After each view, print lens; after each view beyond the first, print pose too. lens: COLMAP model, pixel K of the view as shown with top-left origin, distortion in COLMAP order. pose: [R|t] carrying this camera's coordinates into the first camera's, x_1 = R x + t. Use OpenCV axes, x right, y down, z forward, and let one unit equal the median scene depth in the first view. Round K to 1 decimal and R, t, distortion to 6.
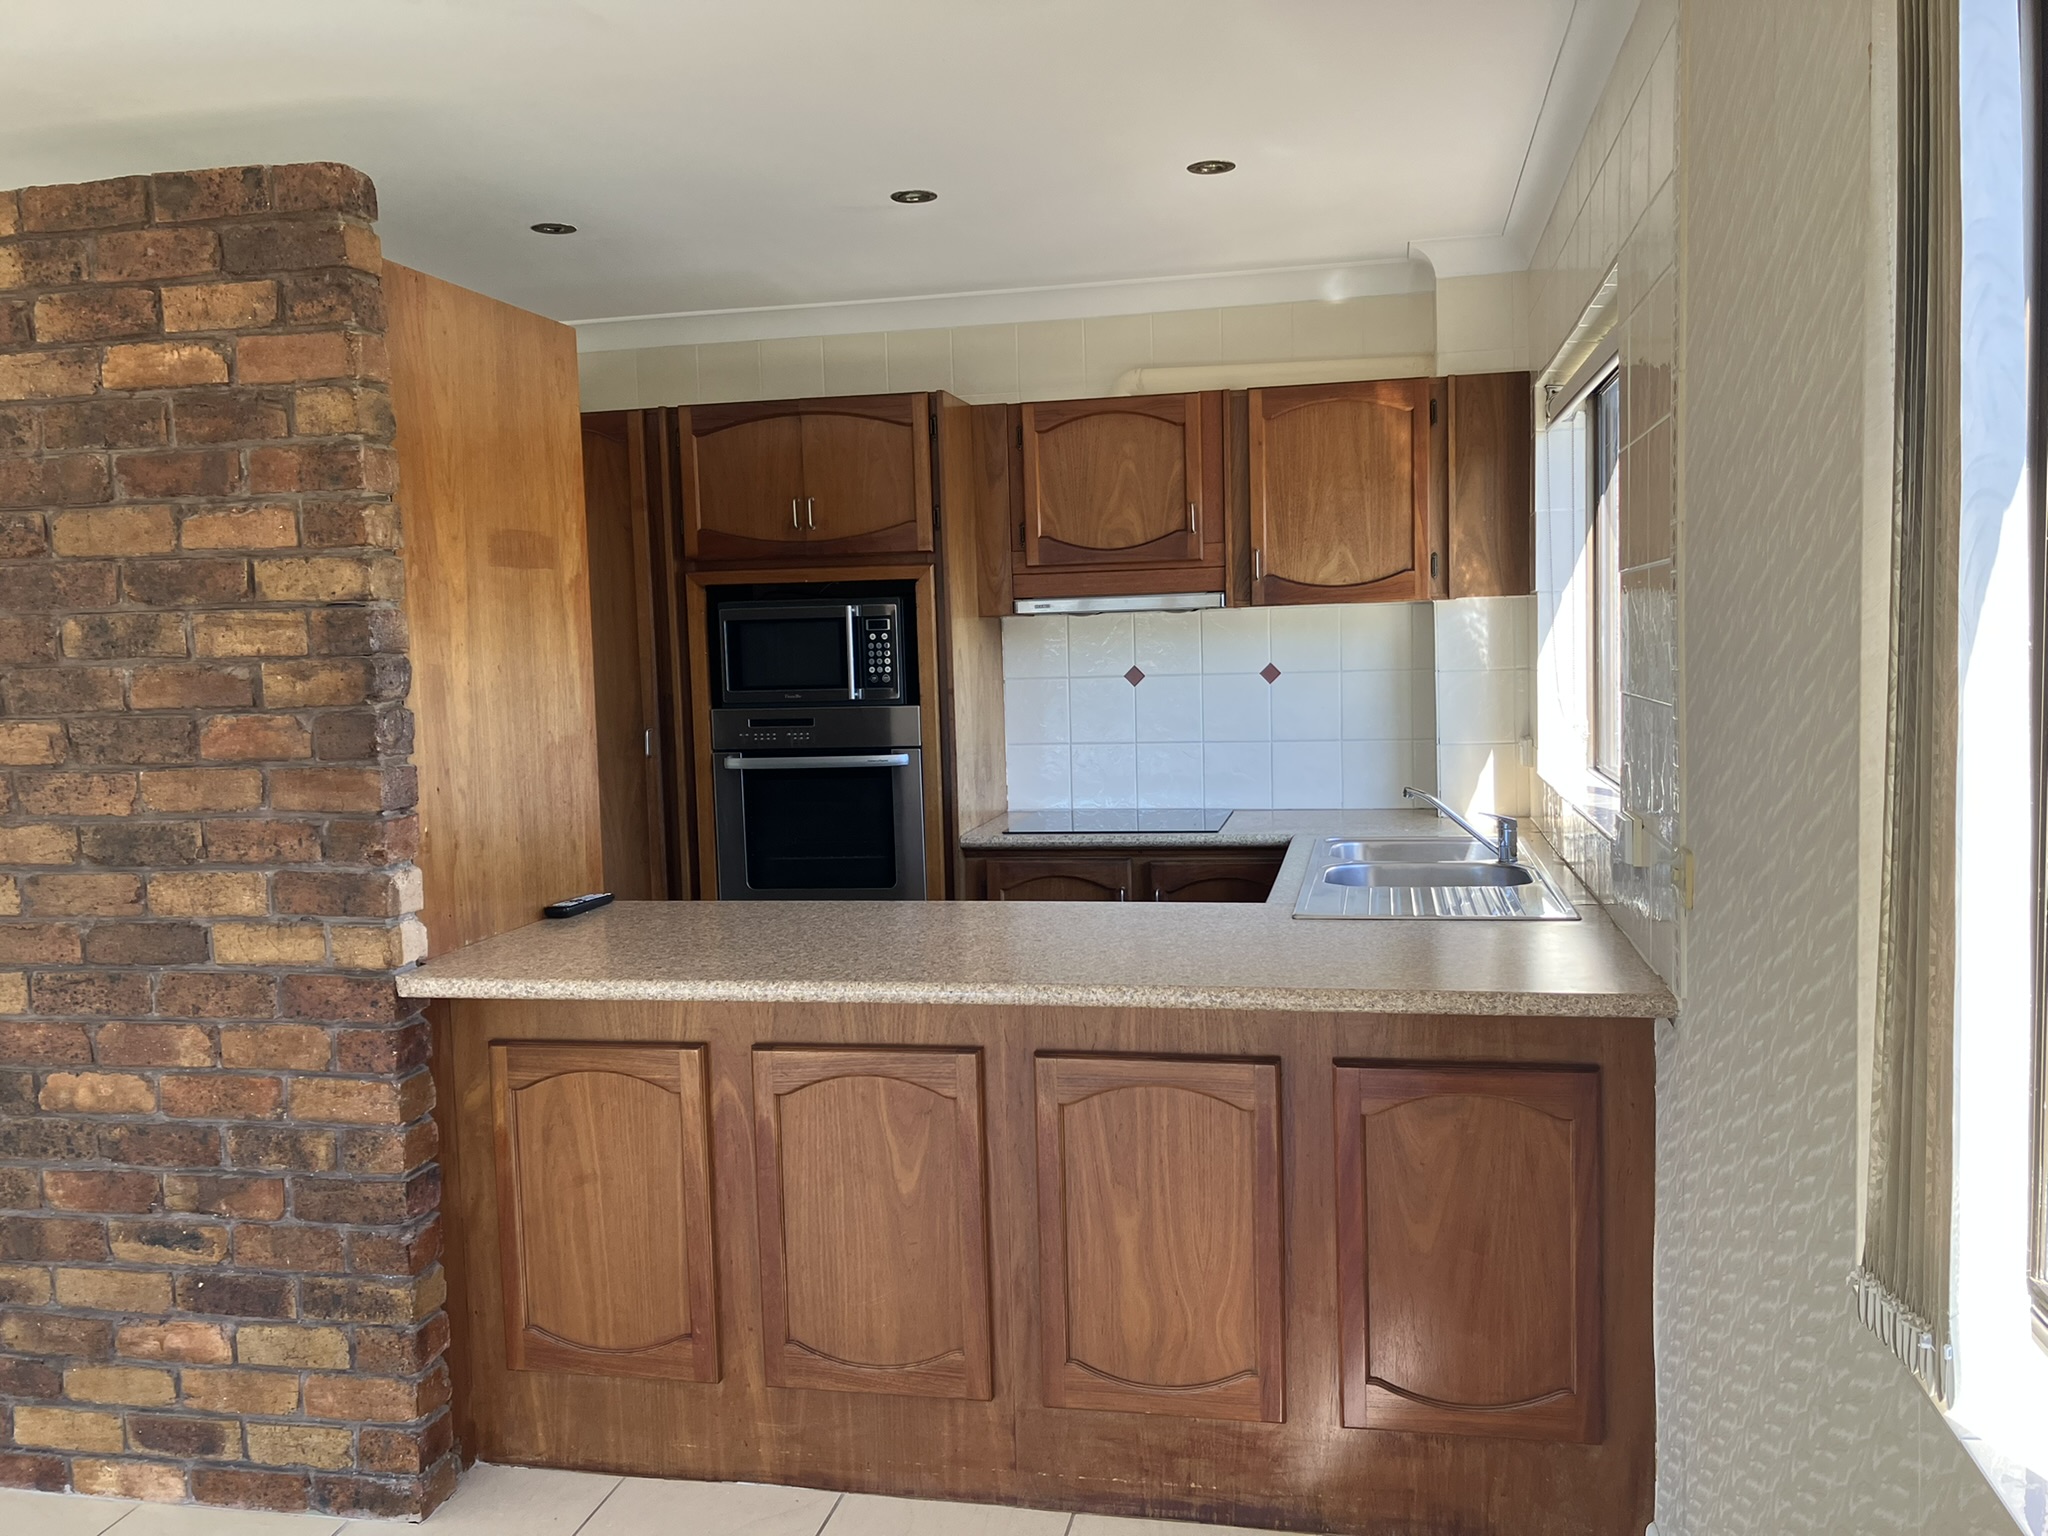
lens RADIAL K [[1669.3, 0, 1024.0], [0, 1669.3, 768.0], [0, 0, 1]] dist [0.087792, -0.120236]
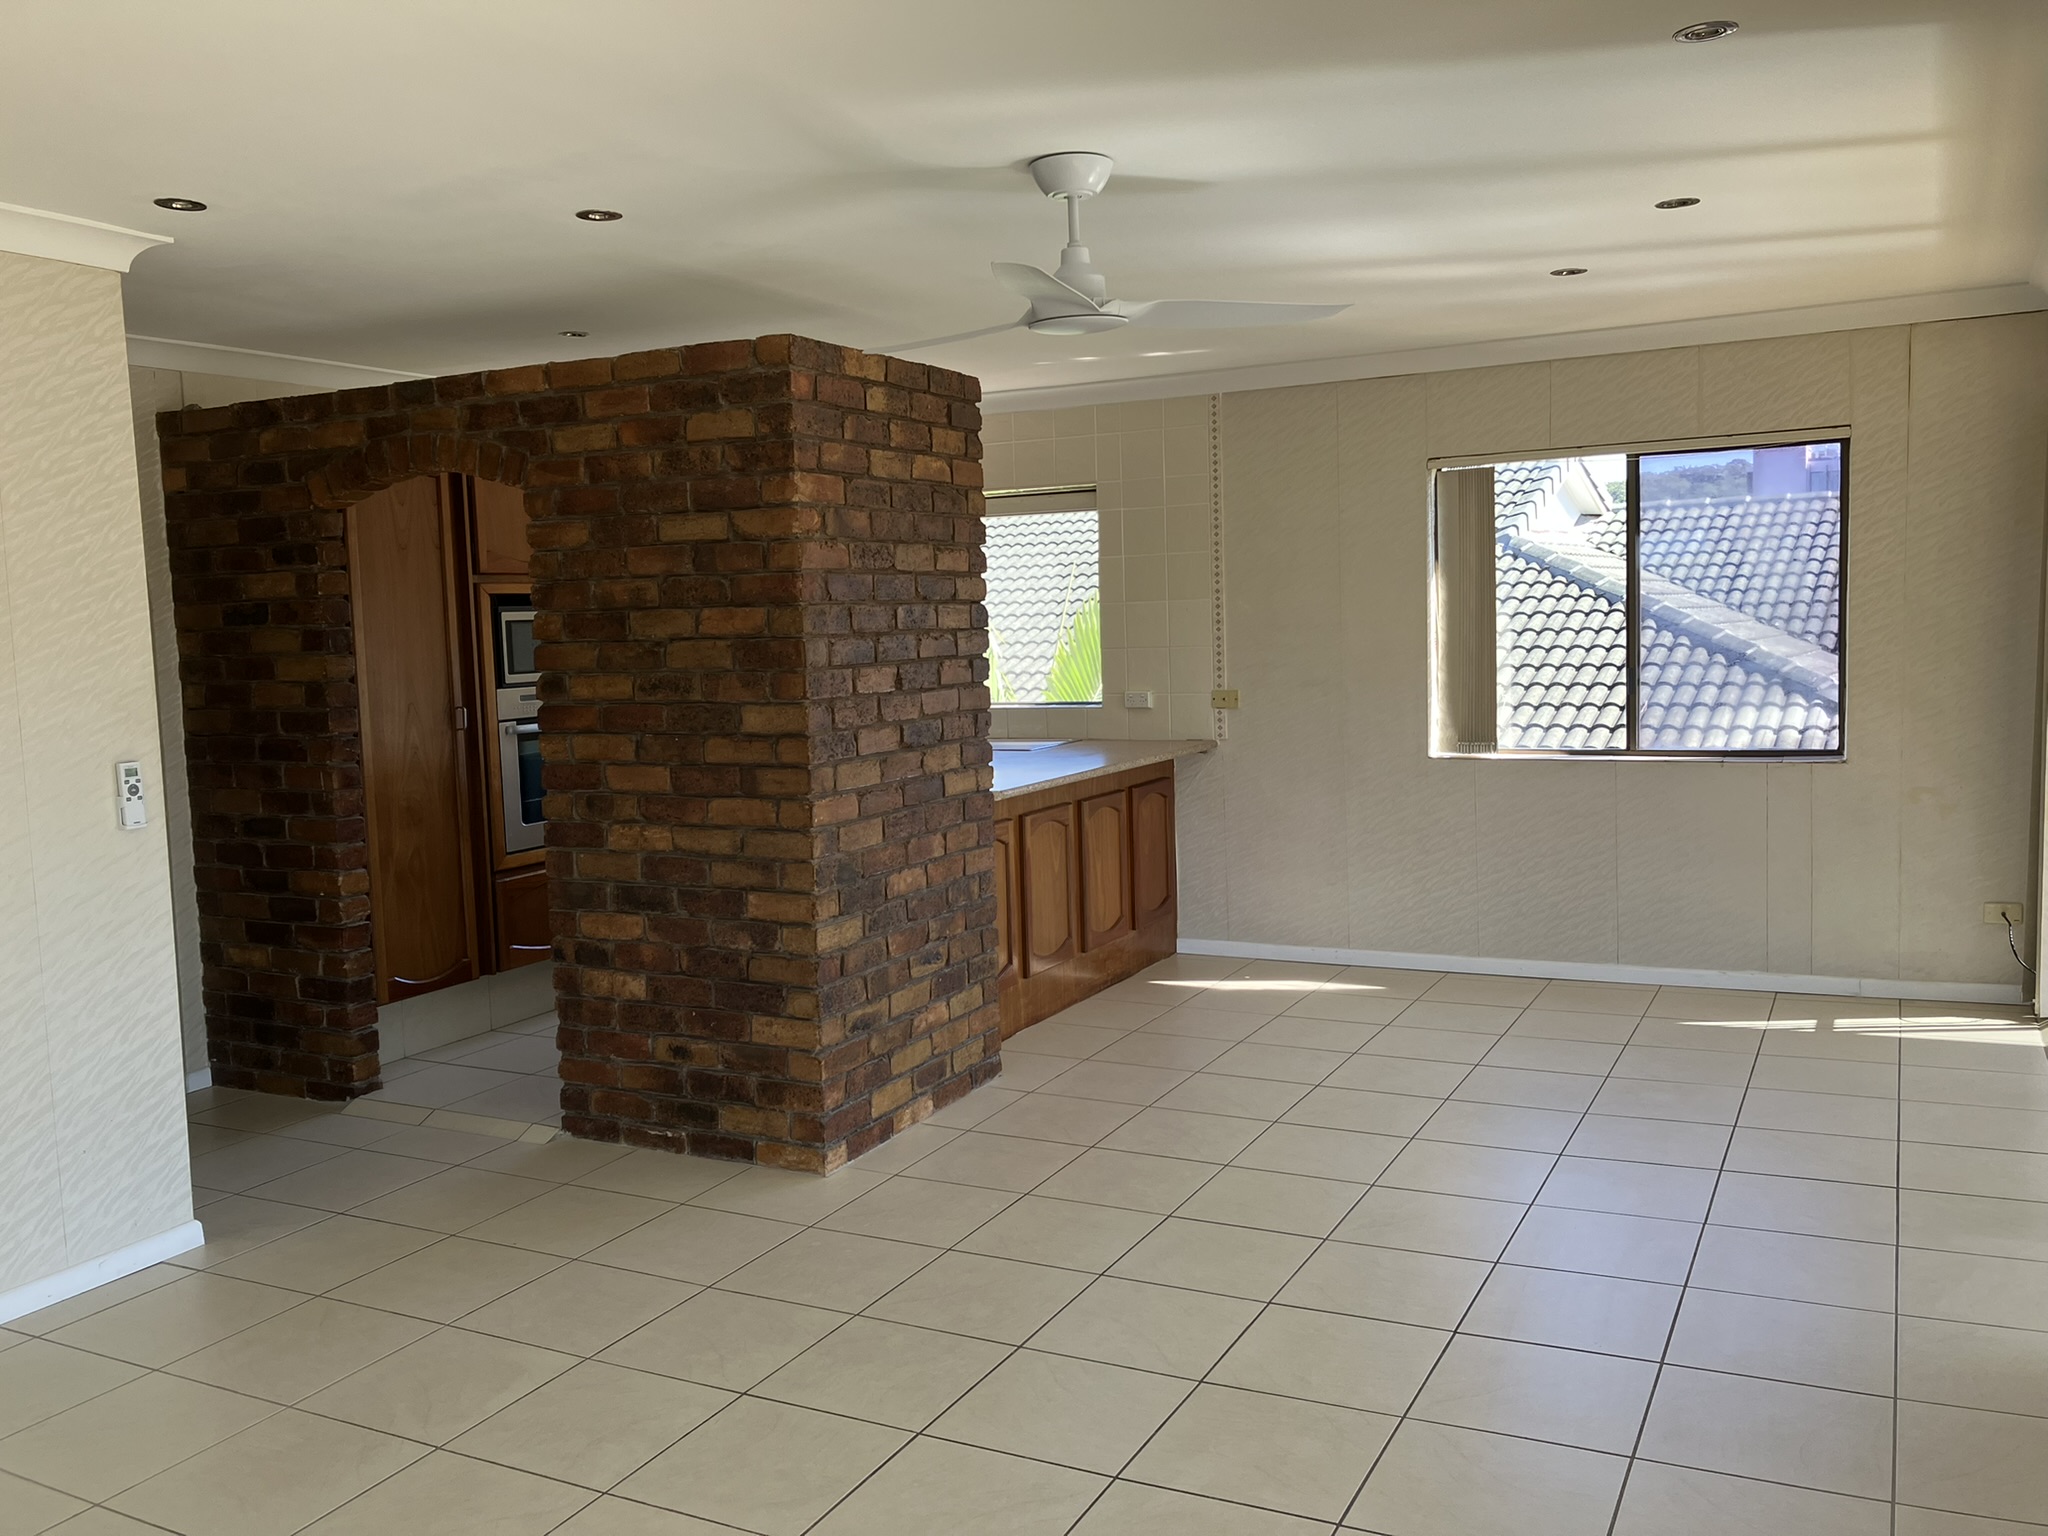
lens RADIAL K [[1669.3, 0, 1024.0], [0, 1669.3, 768.0], [0, 0, 1]] dist [0.087792, -0.120236]
pose [[0.274557, -0.071072, 0.958941, -2.149789], [0.101292, 0.993854, 0.044659, 0.013065], [-0.956221, 0.084871, 0.280069, 0.407015]]
